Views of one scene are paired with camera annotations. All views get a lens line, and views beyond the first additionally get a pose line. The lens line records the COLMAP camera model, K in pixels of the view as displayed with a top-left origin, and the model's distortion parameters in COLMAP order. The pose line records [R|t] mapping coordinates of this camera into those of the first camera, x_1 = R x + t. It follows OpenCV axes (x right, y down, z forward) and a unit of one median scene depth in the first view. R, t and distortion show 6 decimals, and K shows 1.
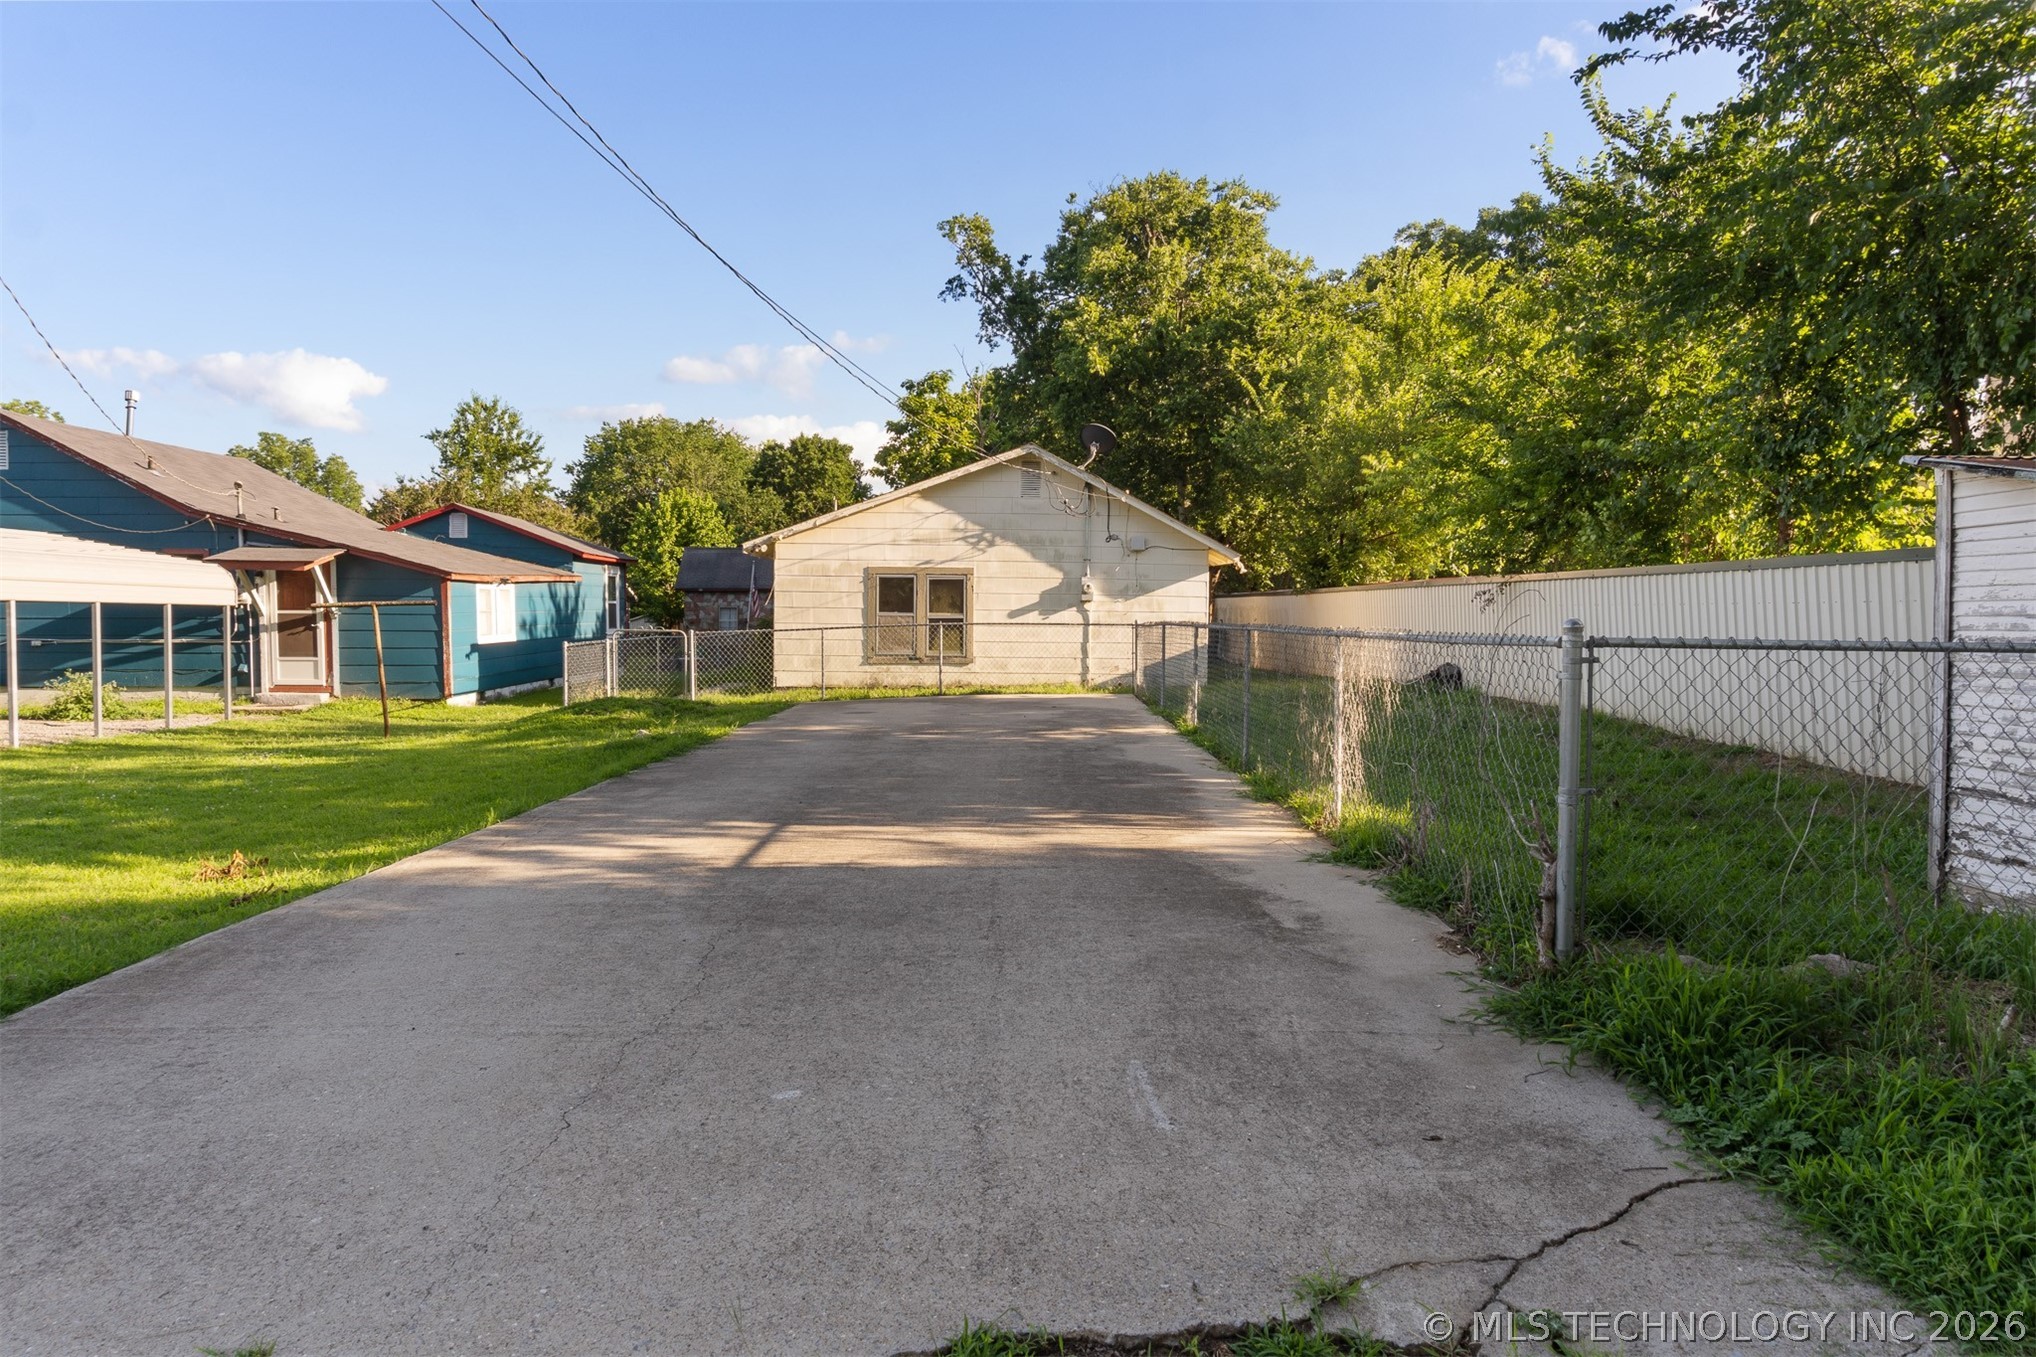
lens RADIAL K [[1354.8, 0, 1018.0], [0, 1354.8, 678.5], [0, 0, 1]] dist [-0.018574, -0.002080]
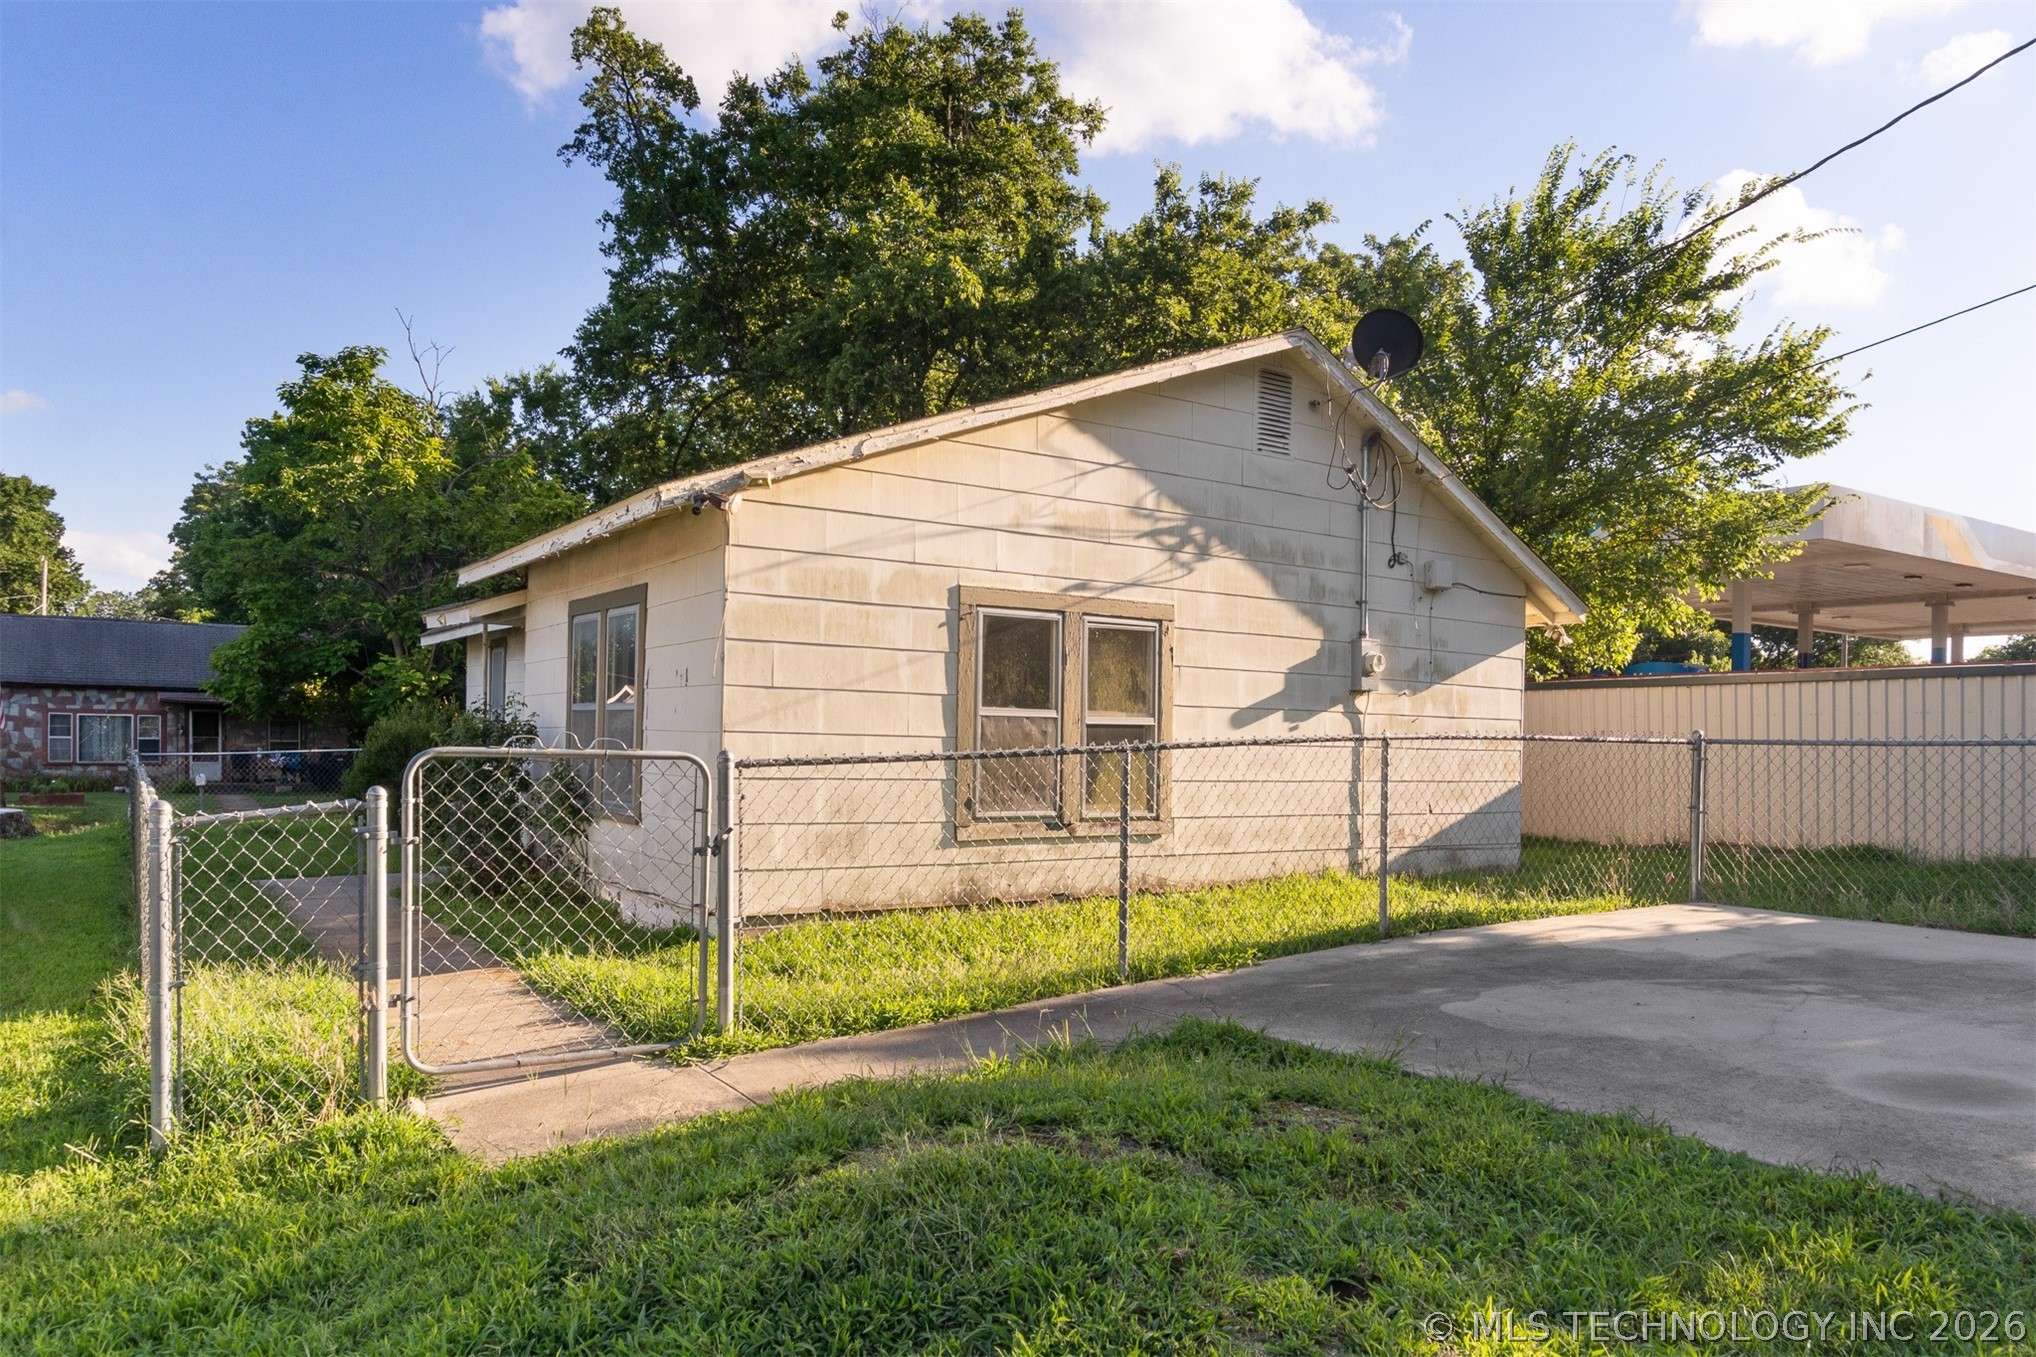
lens RADIAL K [[1319.8, 0, 893.3], [0, 1319.8, 757.6], [0, 0, 1]] dist [-0.006456, -0.001955]
pose [[0.852442, 0.000890, 0.522820, -0.319875], [0.021396, 0.999101, -0.036586, -0.021624], [-0.522383, 0.042374, 0.851657, 0.699331]]
